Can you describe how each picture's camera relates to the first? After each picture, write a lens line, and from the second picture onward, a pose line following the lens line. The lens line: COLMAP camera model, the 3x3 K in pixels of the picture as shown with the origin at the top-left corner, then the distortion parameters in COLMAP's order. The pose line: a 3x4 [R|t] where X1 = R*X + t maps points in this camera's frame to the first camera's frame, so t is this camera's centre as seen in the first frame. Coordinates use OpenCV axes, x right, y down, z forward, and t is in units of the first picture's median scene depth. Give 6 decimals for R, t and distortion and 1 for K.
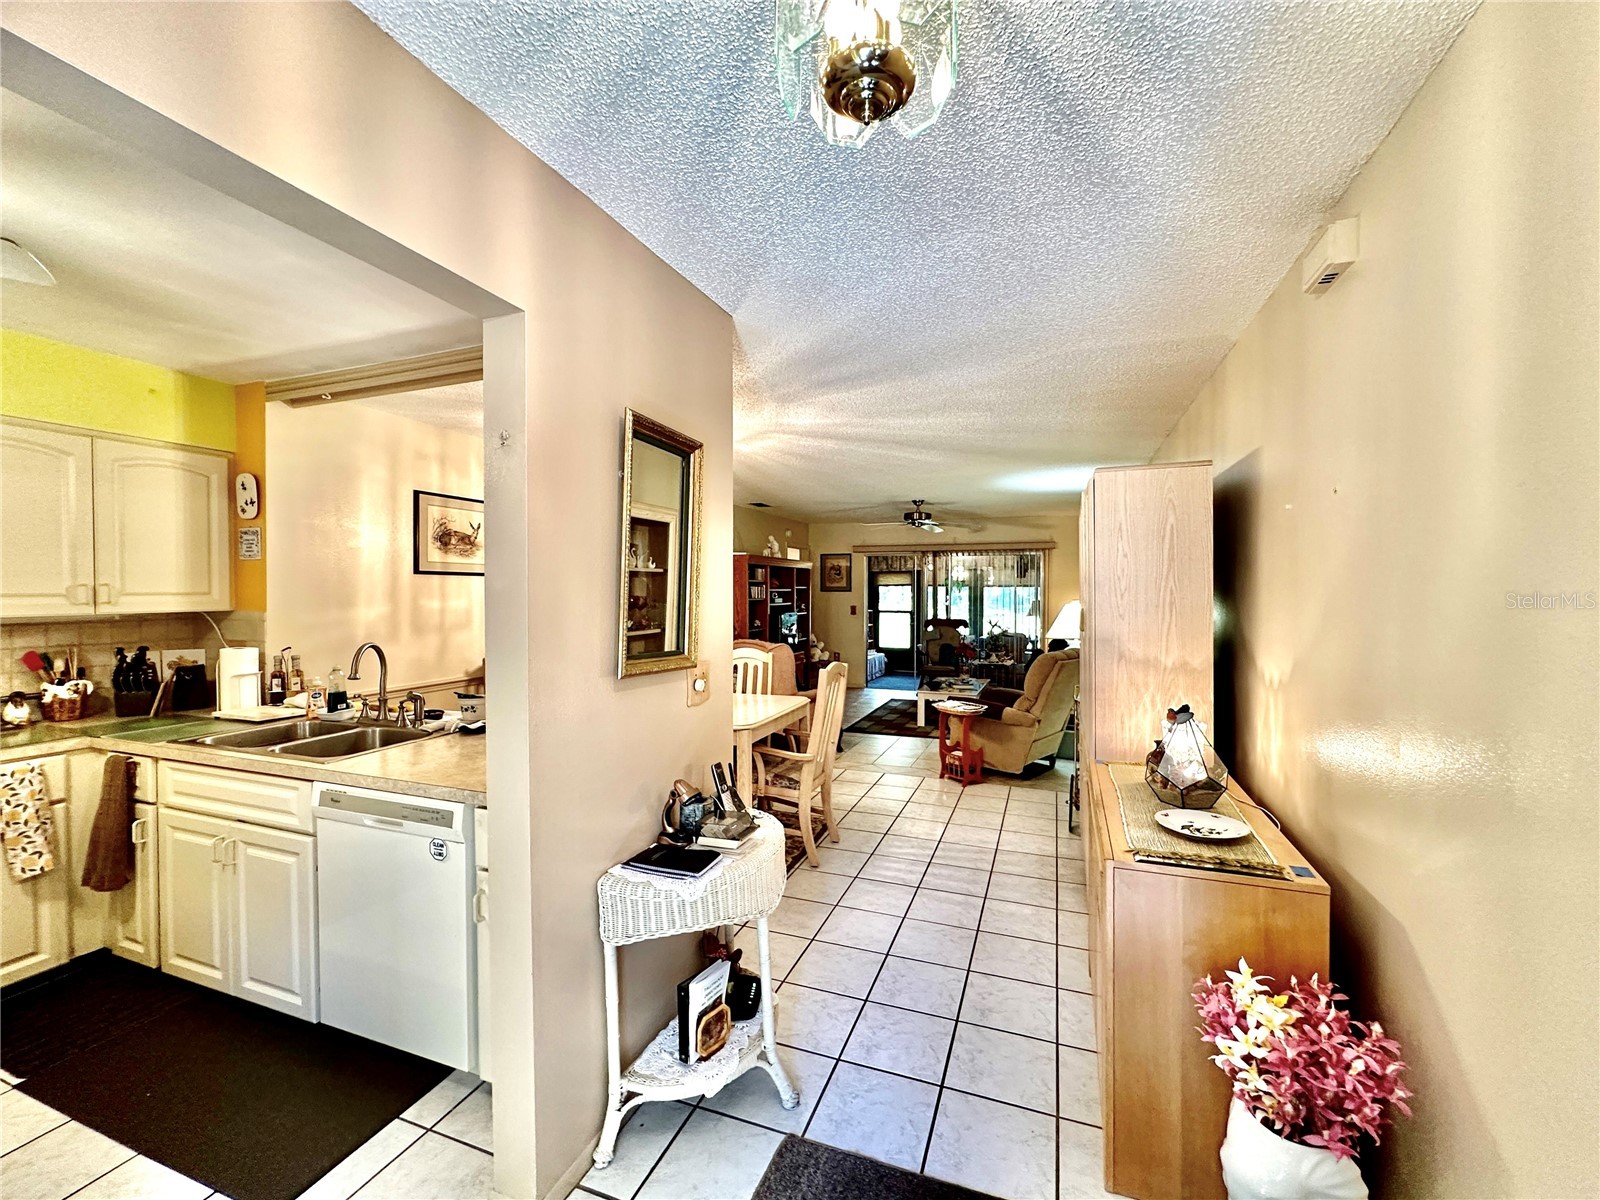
lens RADIAL K [[647.2, 0, 800.0], [0, 647.2, 600.0], [0, 0, 1]] dist [-0.000865, -0.000011]
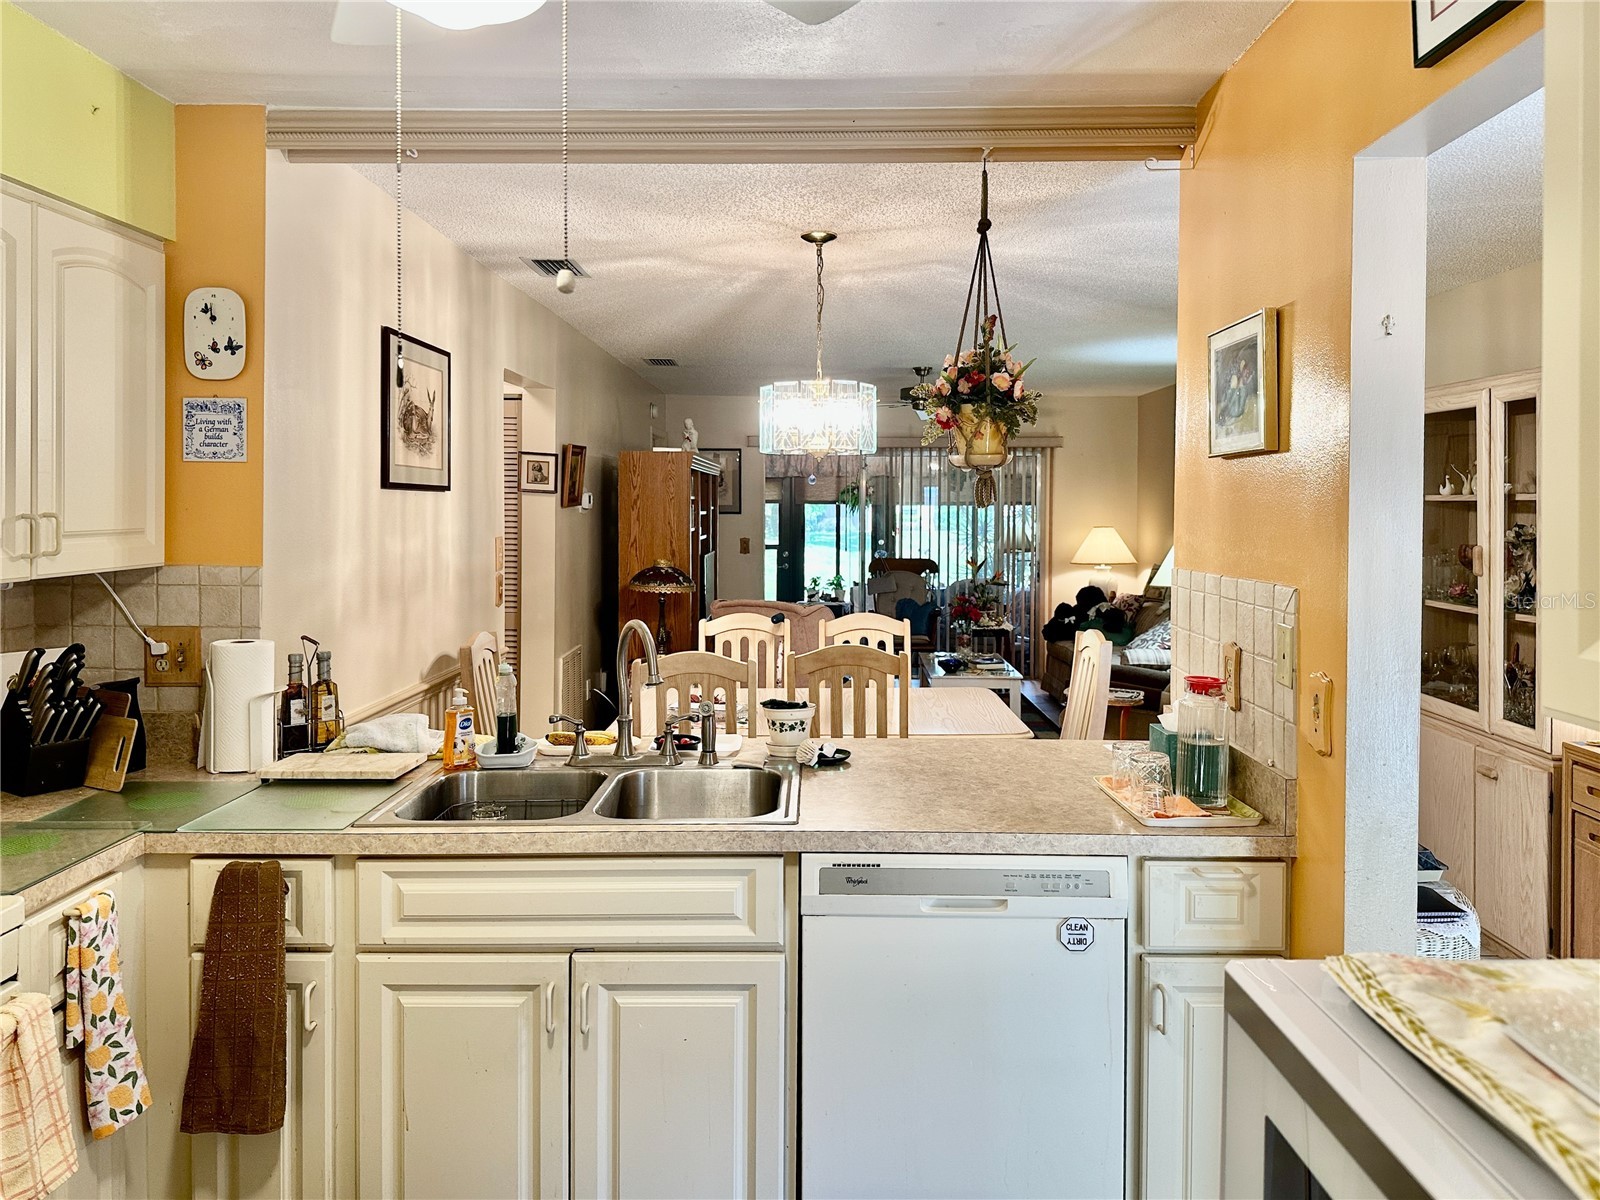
lens RADIAL K [[1182.8, 0, 805.0], [0, 1182.8, 505.3], [0, 0, 1]] dist [0.108535, -0.130750]
pose [[0.935474, 0.004526, 0.353366, -0.802498], [0.000870, 0.999885, -0.015109, -0.015672], [-0.353394, 0.014441, 0.935363, -0.019349]]
